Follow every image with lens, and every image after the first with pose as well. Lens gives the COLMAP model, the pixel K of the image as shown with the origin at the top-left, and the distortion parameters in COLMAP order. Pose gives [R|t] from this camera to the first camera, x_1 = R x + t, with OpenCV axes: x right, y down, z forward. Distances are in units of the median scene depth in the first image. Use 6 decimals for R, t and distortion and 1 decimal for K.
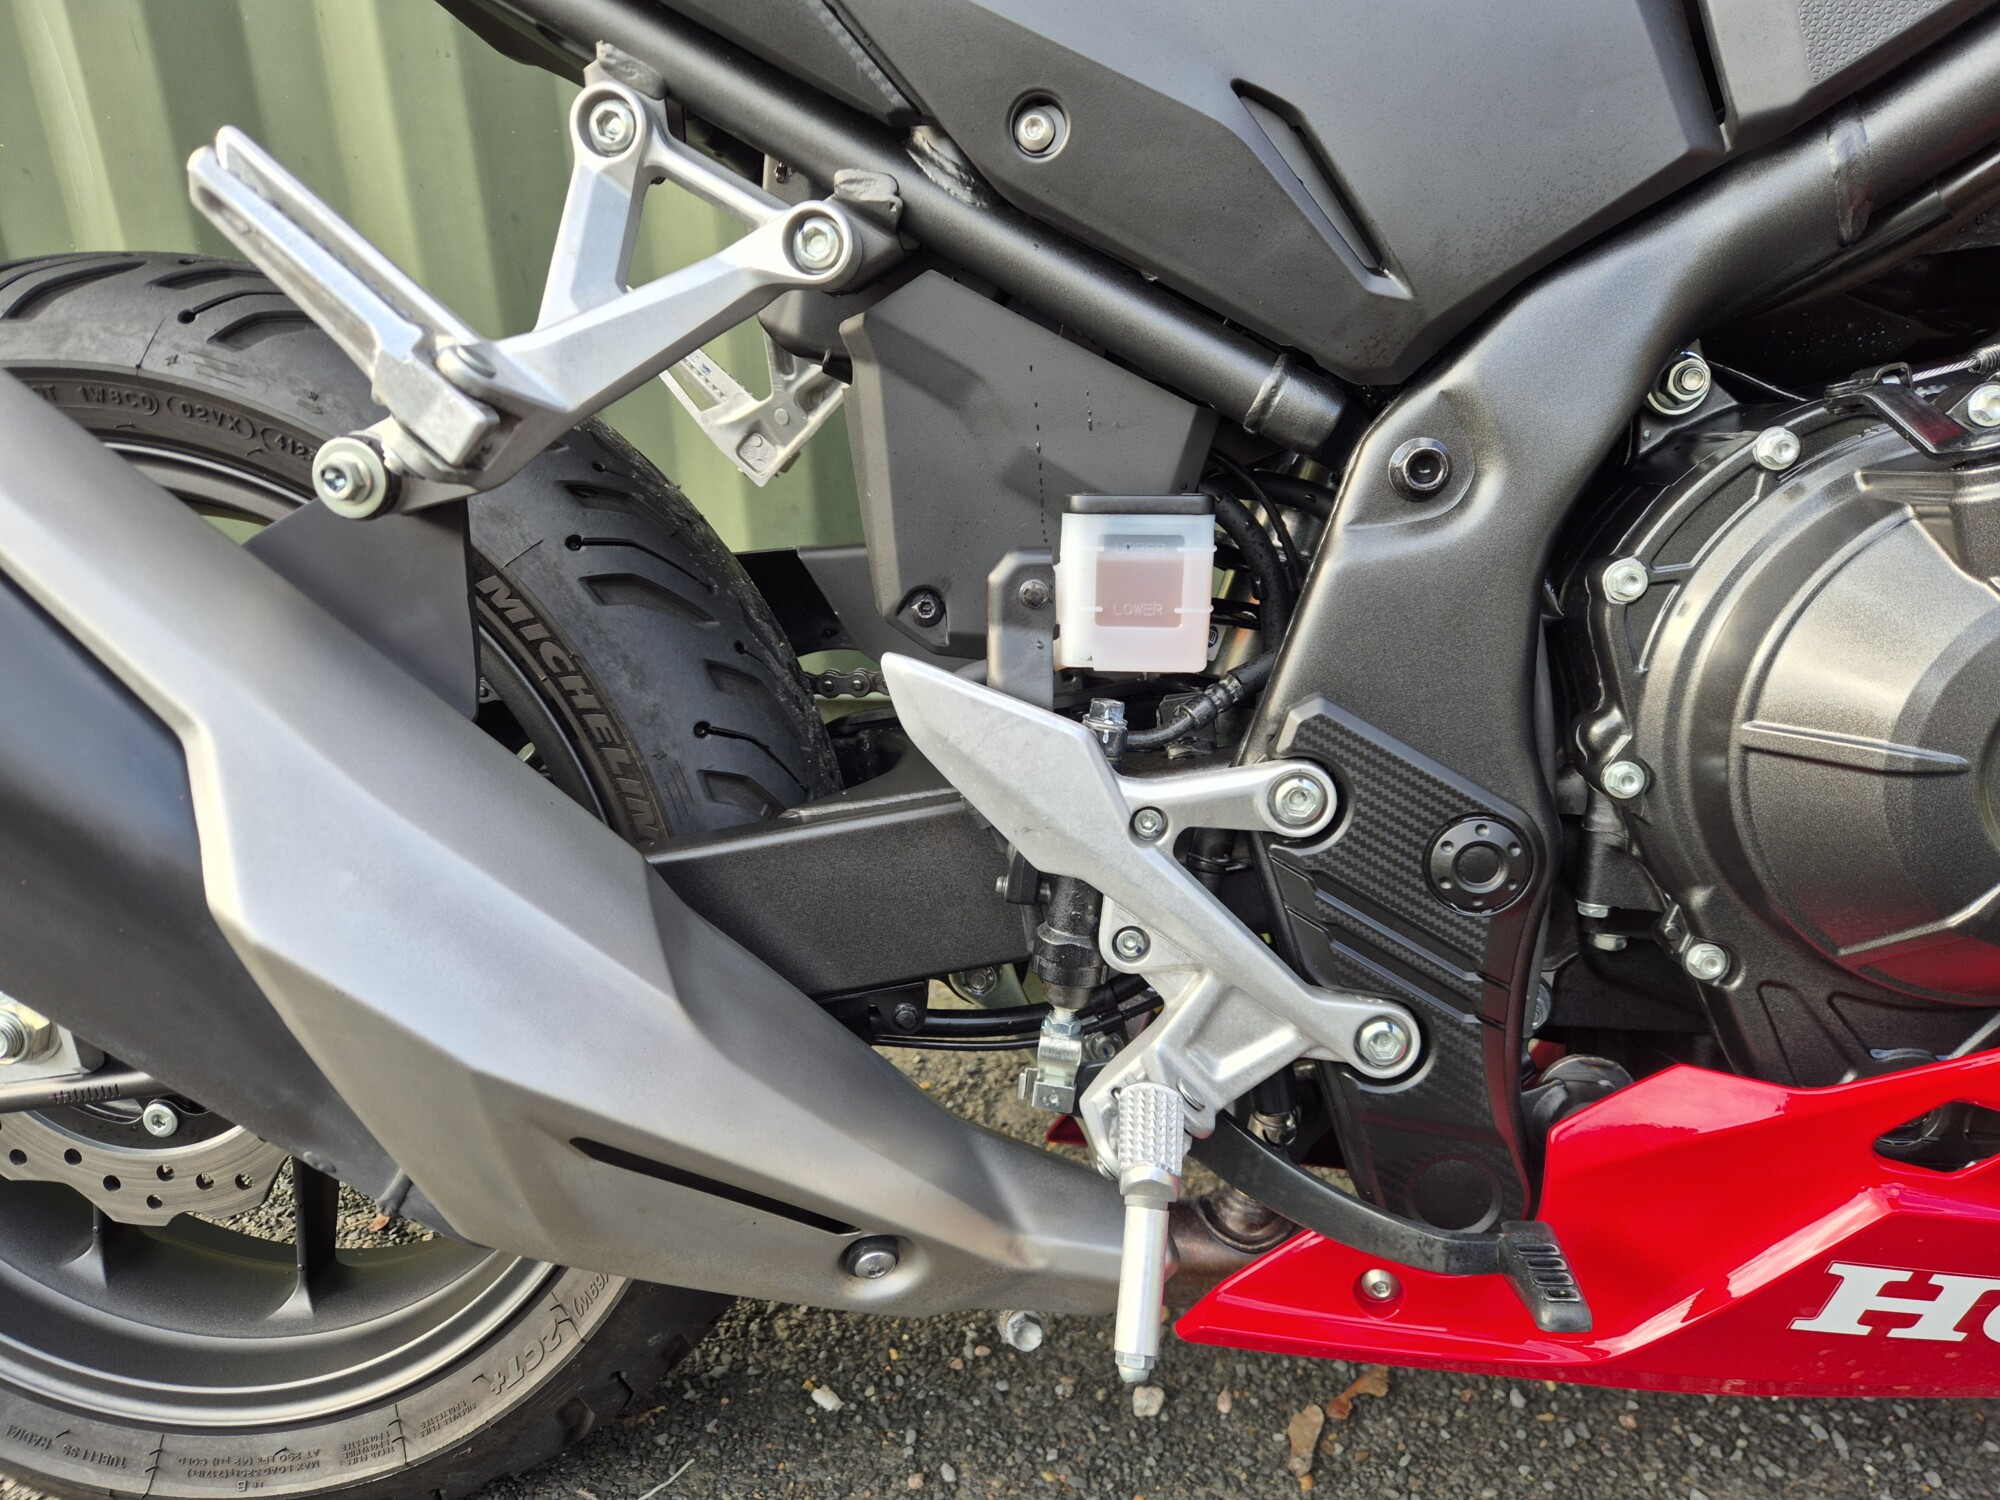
lens RADIAL K [[1356.7, 0, 986.0], [0, 1356.7, 752.1], [0, 0, 1]] dist [0.069285, -0.063683]
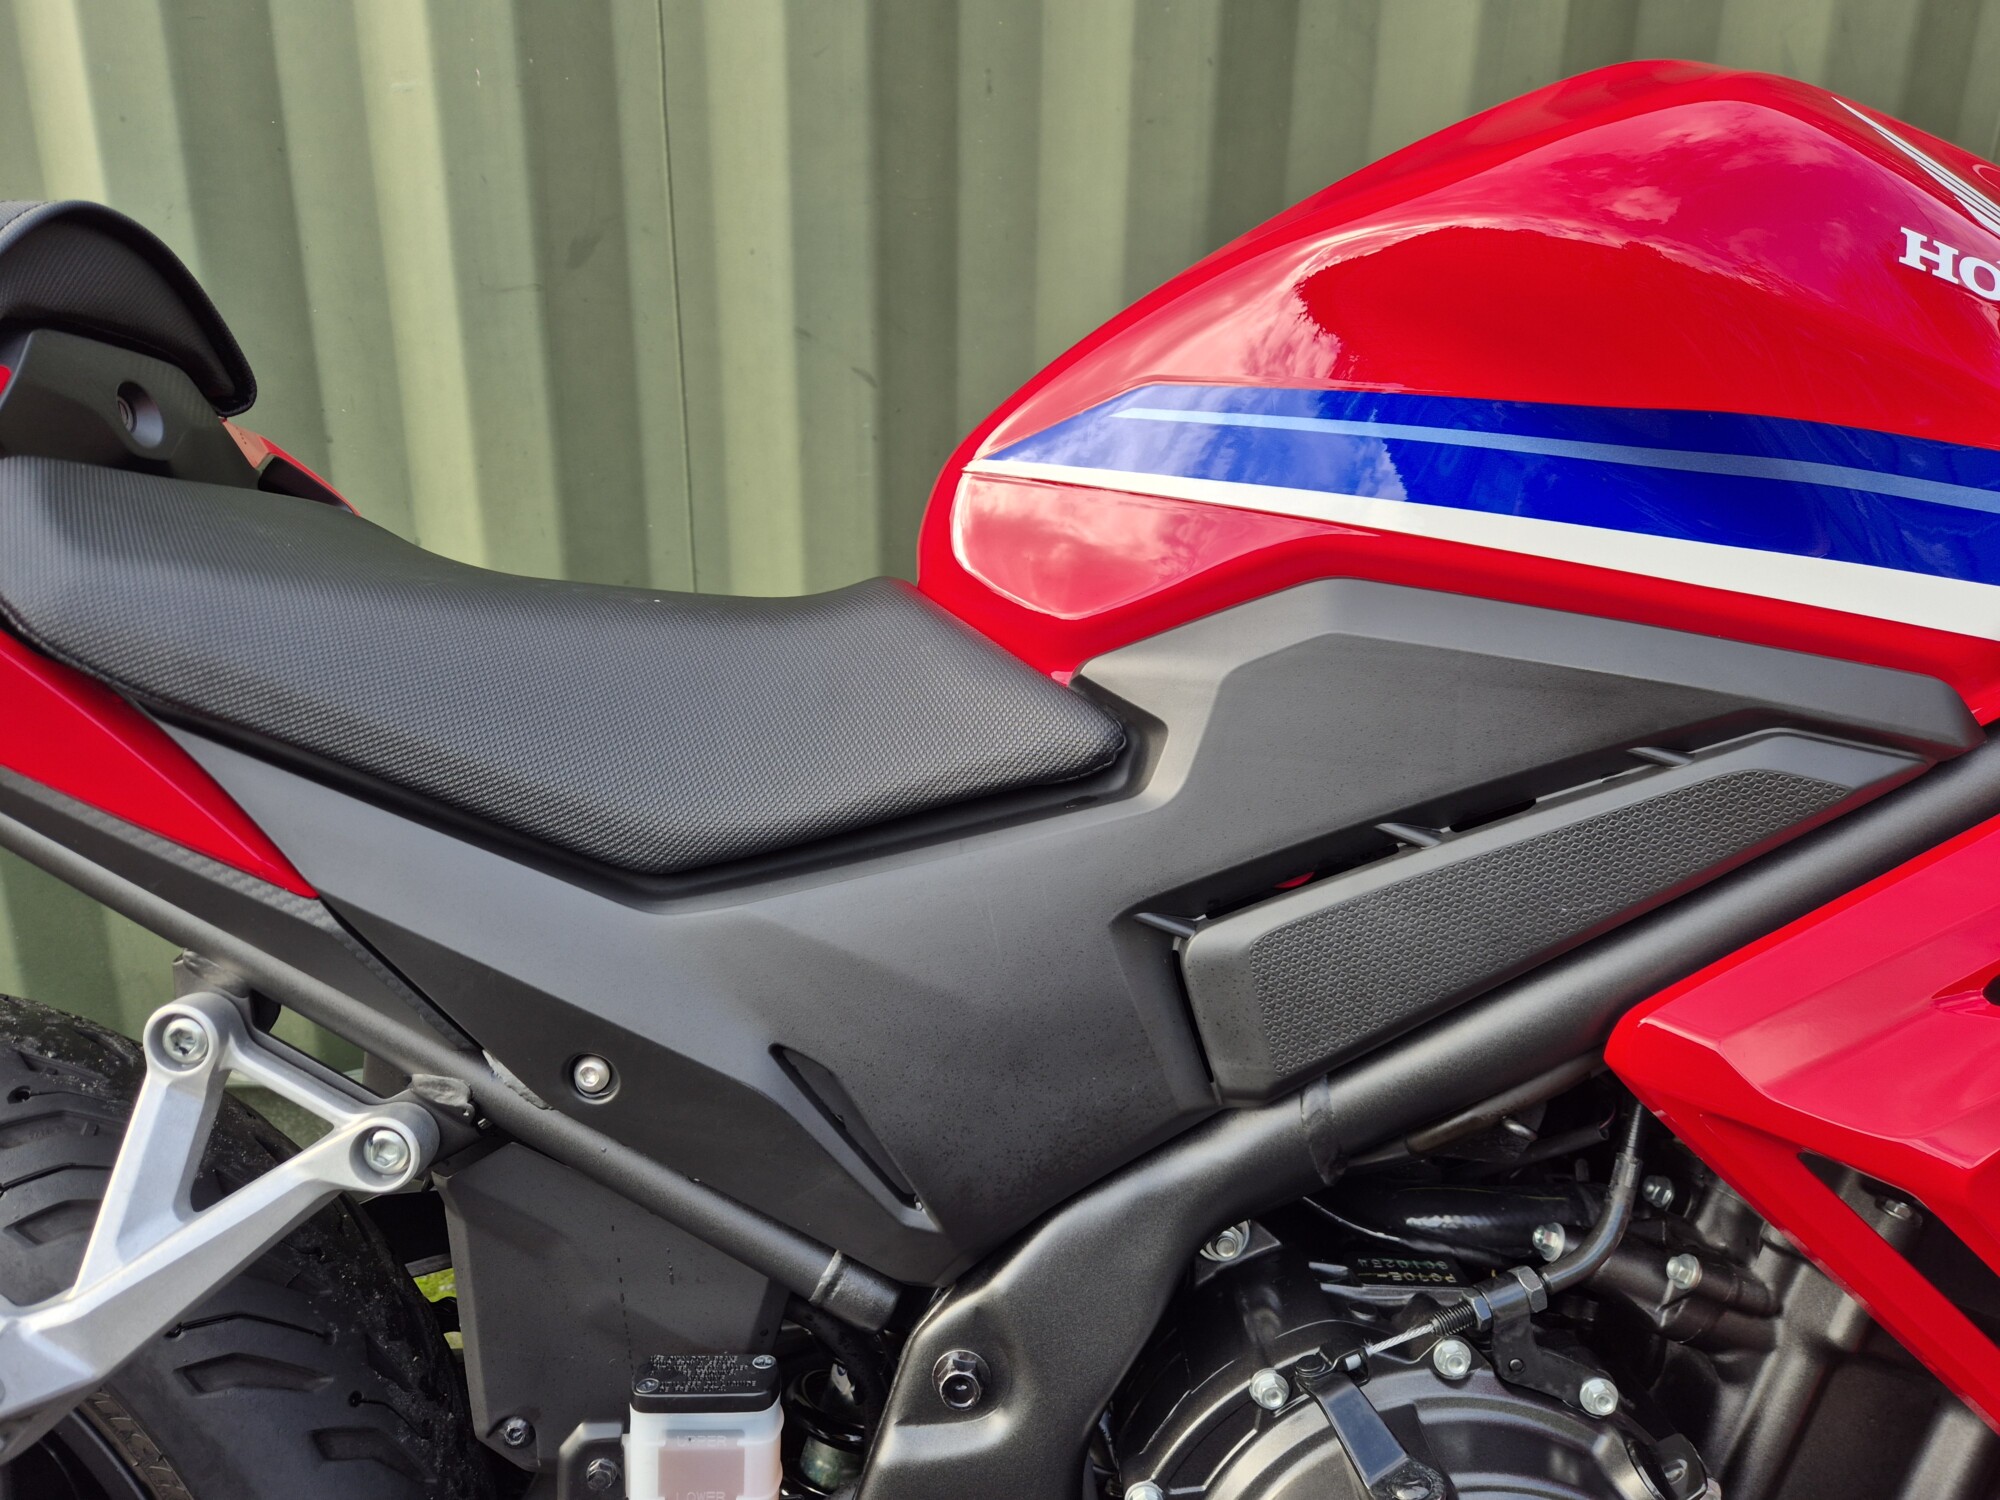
lens RADIAL K [[1353.3, 0, 1000.1], [0, 1353.3, 731.6], [0, 0, 1]] dist [0.064926, -0.060491]
pose [[0.996385, 0.010253, 0.084331, 0.231729], [-0.001234, 0.994332, -0.106312, -0.539976], [-0.084943, 0.105823, 0.990750, -0.091648]]
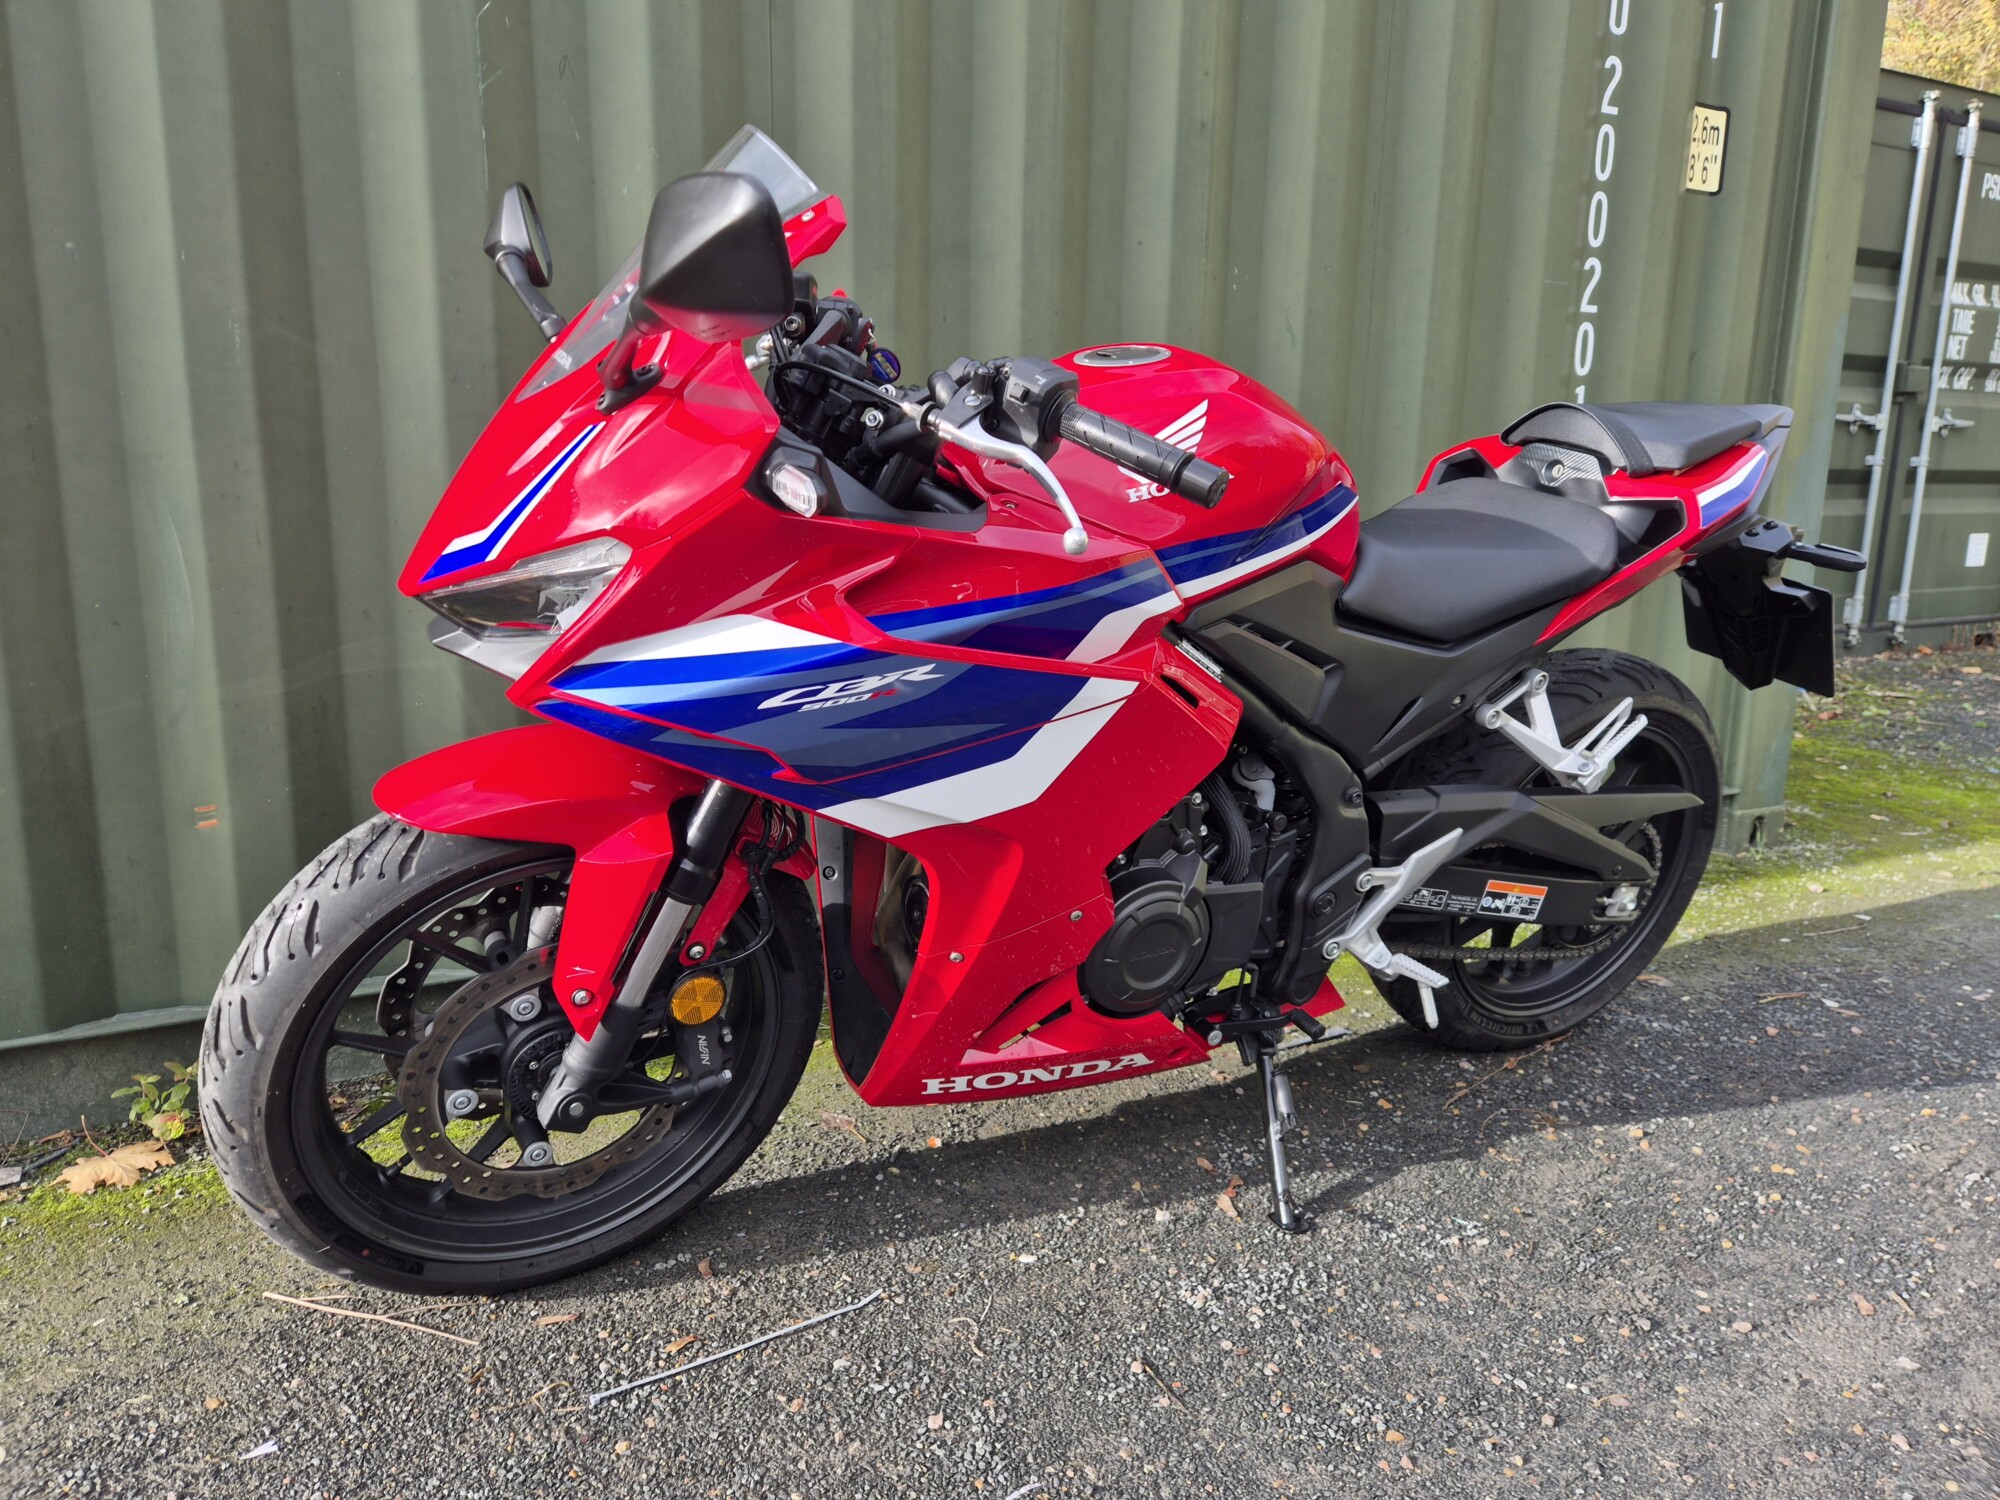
lens RADIAL K [[1342.0, 0, 974.7], [0, 1342.0, 733.0], [0, 0, 1]] dist [0.083255, -0.069916]
pose [[0.852917, -0.066207, 0.517832, -1.759996], [0.175712, 0.970458, -0.165336, 0.086072], [-0.491588, 0.232007, 0.839354, -1.170634]]
